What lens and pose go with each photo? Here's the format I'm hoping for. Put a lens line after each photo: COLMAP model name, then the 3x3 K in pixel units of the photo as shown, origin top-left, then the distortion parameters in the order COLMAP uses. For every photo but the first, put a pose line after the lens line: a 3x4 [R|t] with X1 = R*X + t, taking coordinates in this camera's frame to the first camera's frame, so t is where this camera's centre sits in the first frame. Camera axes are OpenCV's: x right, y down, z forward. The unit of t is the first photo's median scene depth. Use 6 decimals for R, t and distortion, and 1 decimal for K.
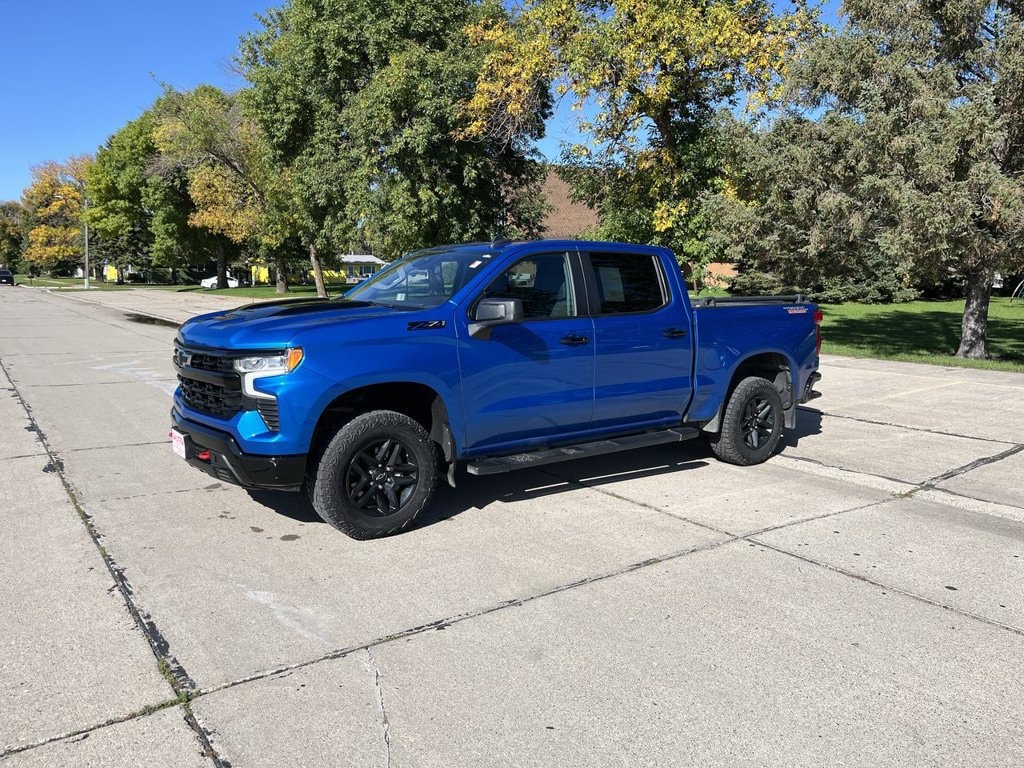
lens RADIAL K [[774.0, 0, 510.0], [0, 774.0, 387.5], [0, 0, 1]] dist [0.074891, -0.131255]
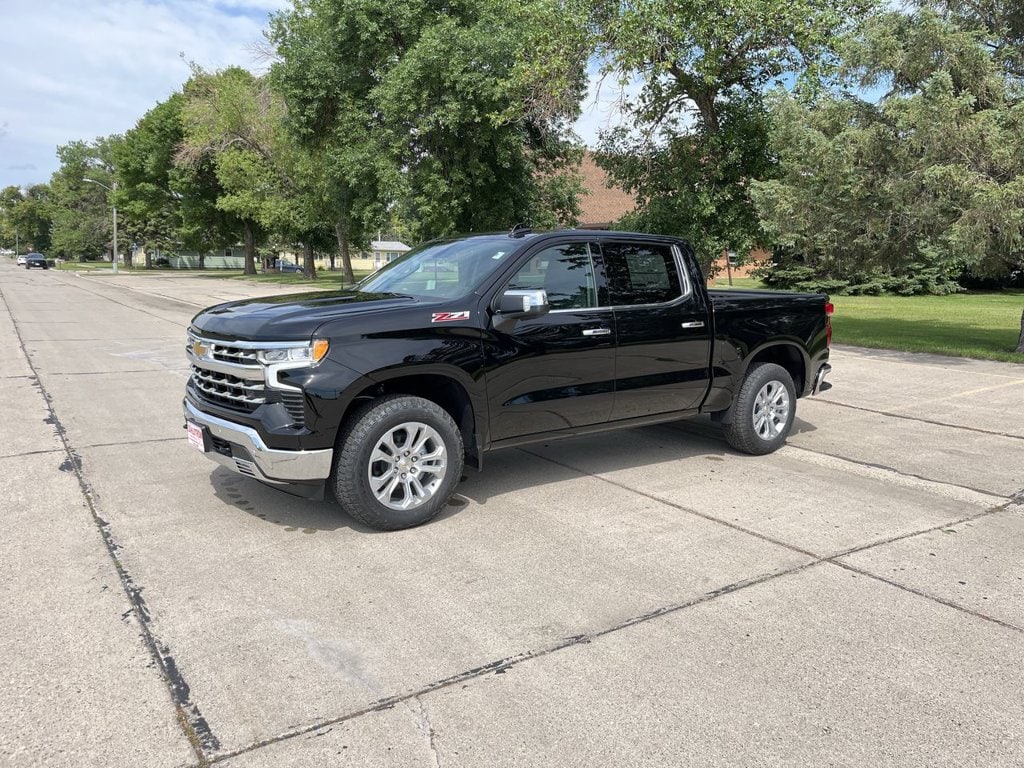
lens RADIAL K [[777.6, 0, 514.1], [0, 777.6, 402.8], [0, 0, 1]] dist [0.072243, -0.135972]
pose [[0.999529, 0.013280, -0.027664, -0.042452], [-0.012339, 0.999348, 0.033919, -0.013979], [0.028097, -0.033561, 0.999042, 0.113211]]
